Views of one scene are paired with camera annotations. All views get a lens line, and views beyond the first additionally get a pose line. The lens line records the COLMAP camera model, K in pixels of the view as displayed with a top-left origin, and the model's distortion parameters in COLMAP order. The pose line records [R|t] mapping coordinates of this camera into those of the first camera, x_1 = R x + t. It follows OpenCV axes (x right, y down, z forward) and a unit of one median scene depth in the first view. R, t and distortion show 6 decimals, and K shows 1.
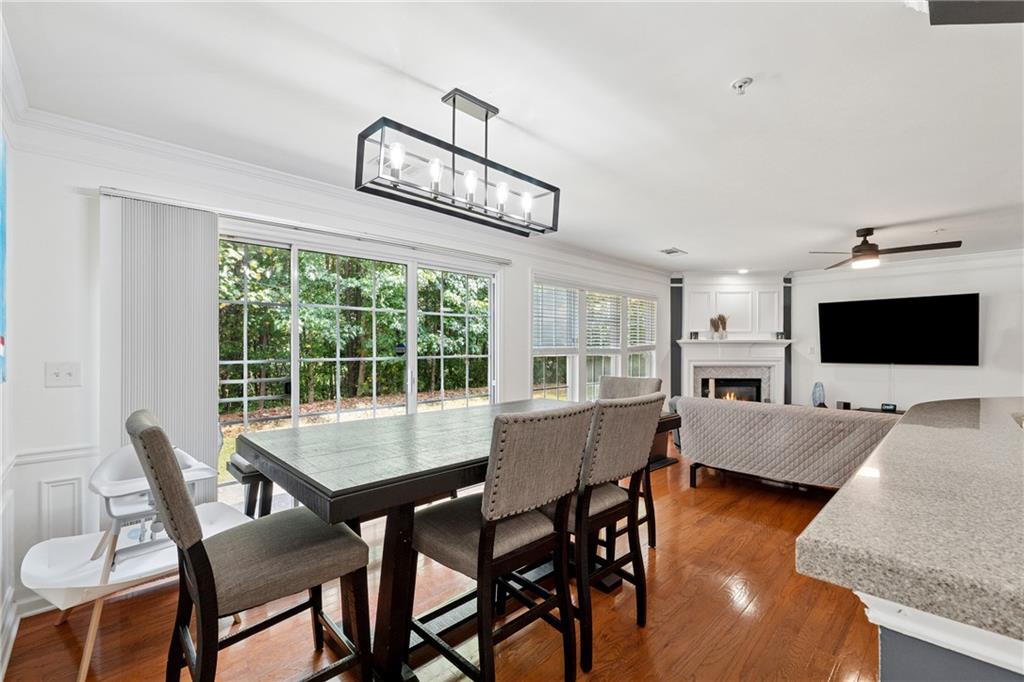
lens RADIAL K [[430.2, 0, 509.3], [0, 430.2, 346.7], [0, 0, 1]] dist [-0.003932, -0.001711]
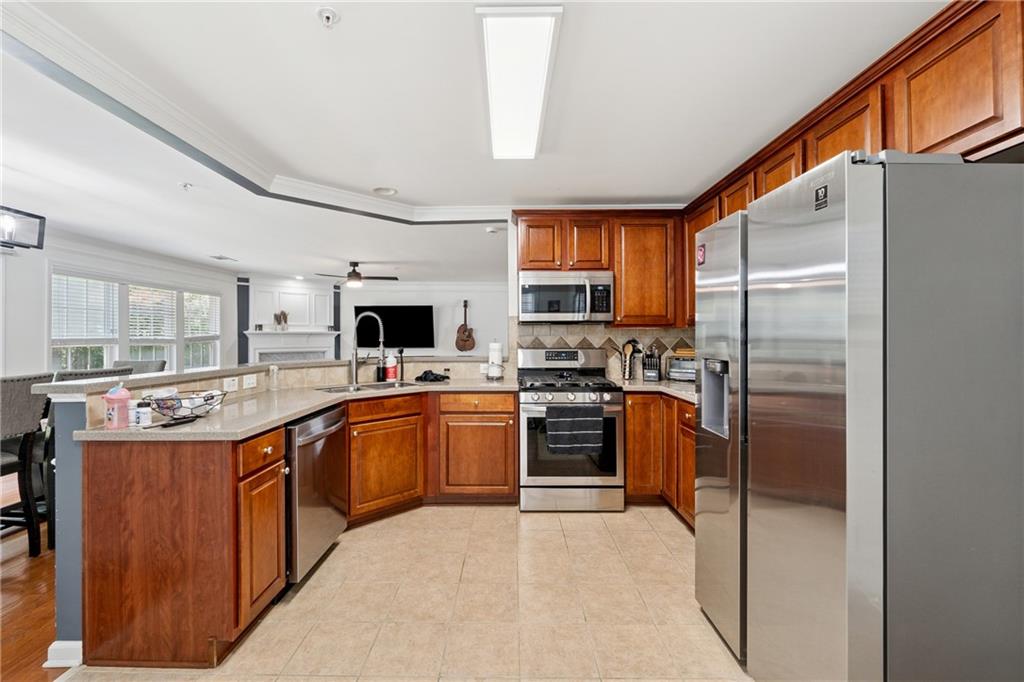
lens RADIAL K [[430.2, 0, 507.9], [0, 430.2, 333.6], [0, 0, 1]] dist [-0.003932, -0.001711]
pose [[0.697392, 0.003849, 0.716680, 0.060268], [0.001139, 0.999978, -0.006479, -0.000518], [-0.716689, 0.005335, 0.697373, -0.327621]]
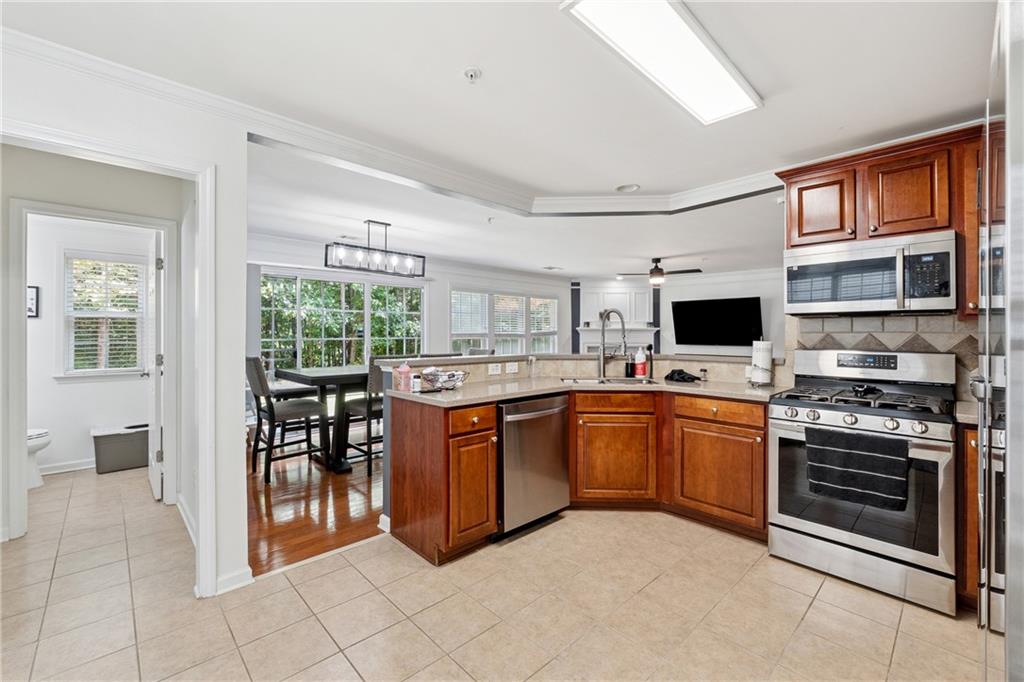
lens RADIAL K [[430.2, 0, 502.8], [0, 430.2, 334.9], [0, 0, 1]] dist [-0.003932, -0.001711]
pose [[0.999857, 0.003403, -0.016578, 0.188108], [-0.003289, 0.999971, 0.006881, -0.001107], [0.016600, -0.006825, 0.999839, -0.386293]]
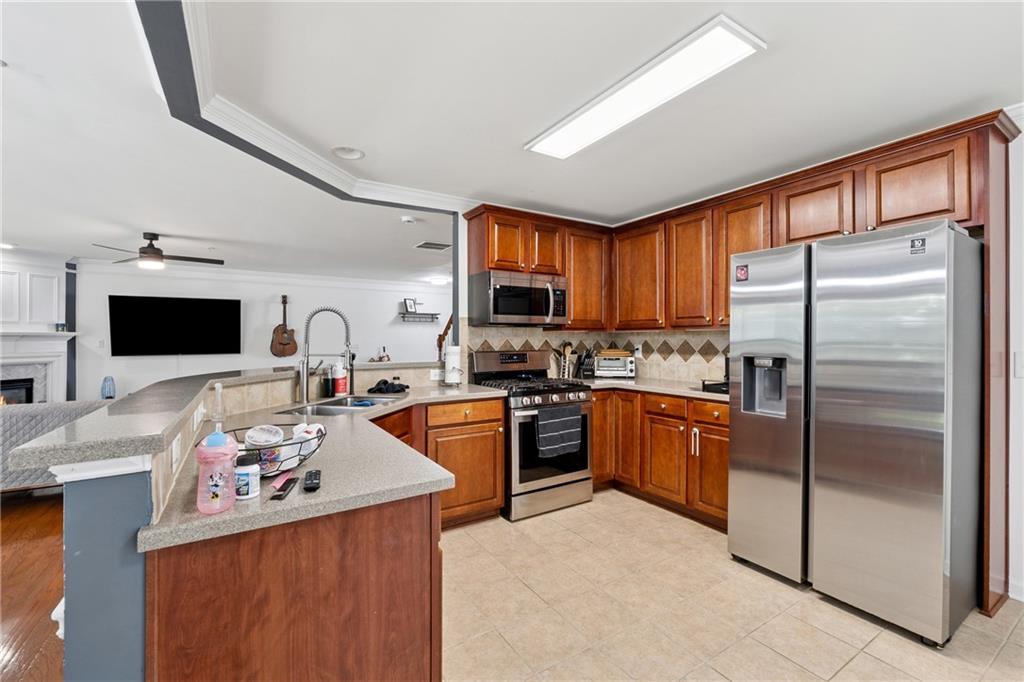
lens RADIAL K [[430.2, 0, 509.7], [0, 430.2, 339.0], [0, 0, 1]] dist [-0.003932, -0.001711]
pose [[0.207378, -0.000165, 0.978261, -0.039274], [0.001247, 0.999999, -0.000095, -0.000429], [-0.978260, 0.001240, 0.207378, -0.088206]]
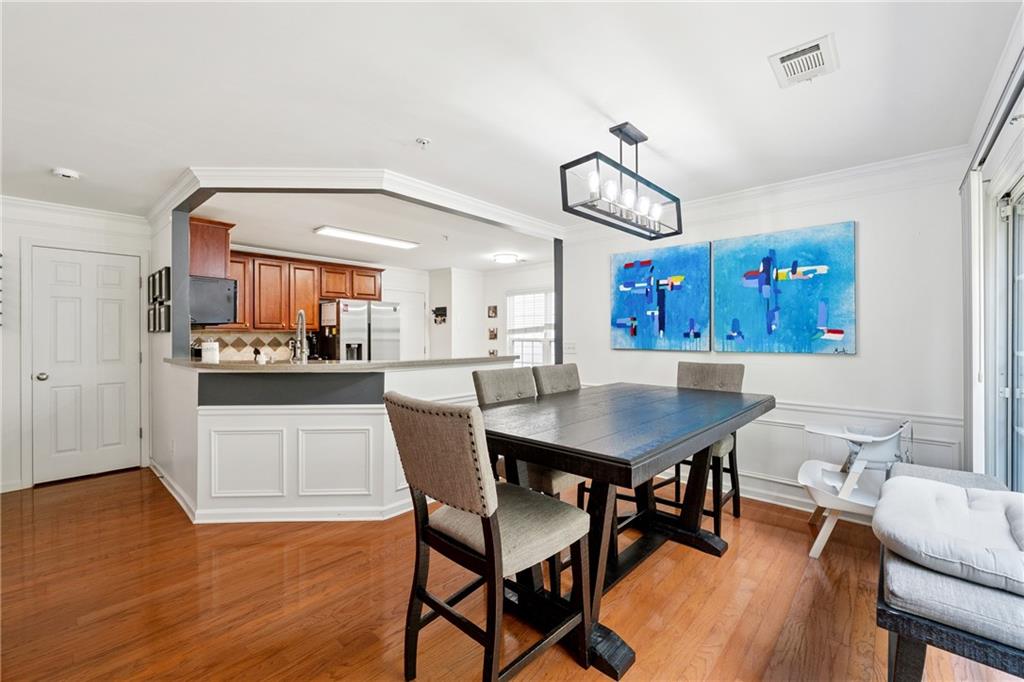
lens RADIAL K [[430.2, 0, 508.7], [0, 430.2, 337.0], [0, 0, 1]] dist [-0.003932, -0.001711]
pose [[-0.998465, 0.003623, -0.055276, 0.098481], [0.003420, 0.999987, 0.003765, -0.001384], [0.055289, 0.003571, -0.998464, 0.685318]]
